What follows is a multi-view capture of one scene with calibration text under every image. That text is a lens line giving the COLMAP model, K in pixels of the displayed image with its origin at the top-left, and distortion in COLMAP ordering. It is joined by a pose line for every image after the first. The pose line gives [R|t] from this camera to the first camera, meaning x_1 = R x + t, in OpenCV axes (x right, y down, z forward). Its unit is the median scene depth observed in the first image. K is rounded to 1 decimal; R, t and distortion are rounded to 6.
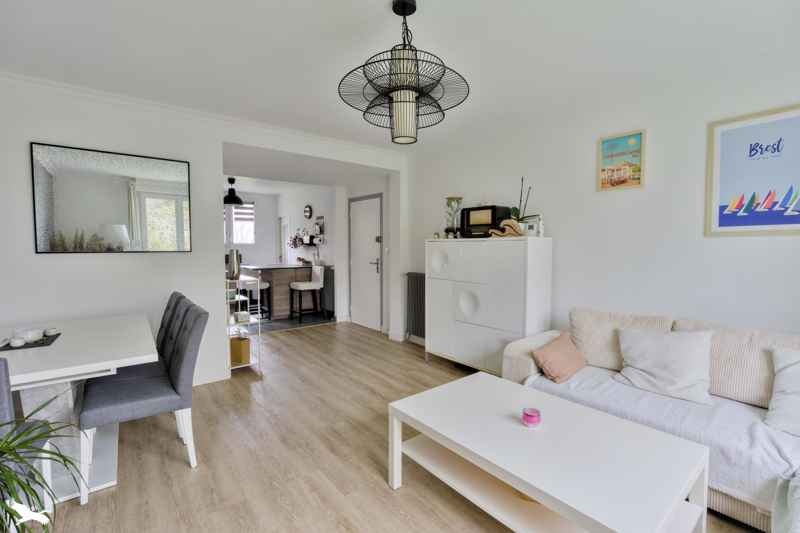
lens RADIAL K [[361.3, 0, 402.6], [0, 361.3, 263.6], [0, 0, 1]] dist [-0.000778, -0.000103]
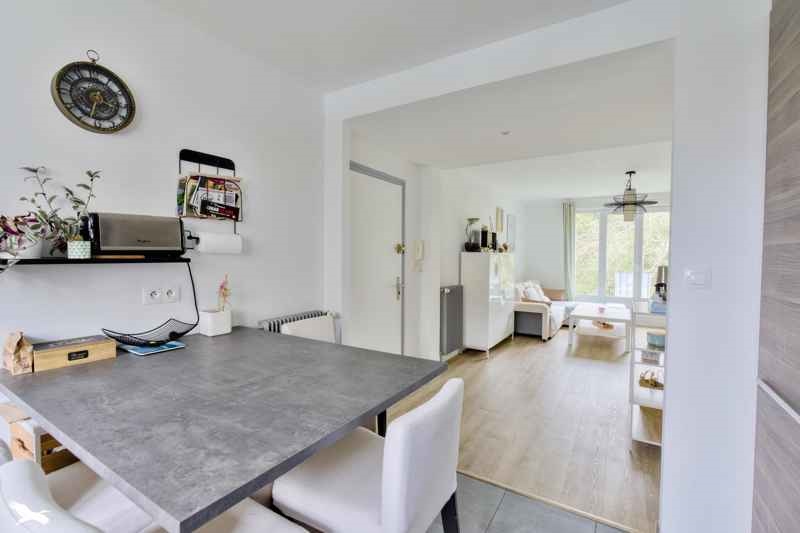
lens RADIAL K [[361.3, 0, 402.6], [0, 361.3, 263.6], [0, 0, 1]] dist [-0.000778, -0.000103]
pose [[-0.330799, -0.026750, 0.943322, -0.692810], [0.040447, 0.998278, 0.042492, -0.068130], [-0.942834, 0.052211, -0.329148, 1.213464]]
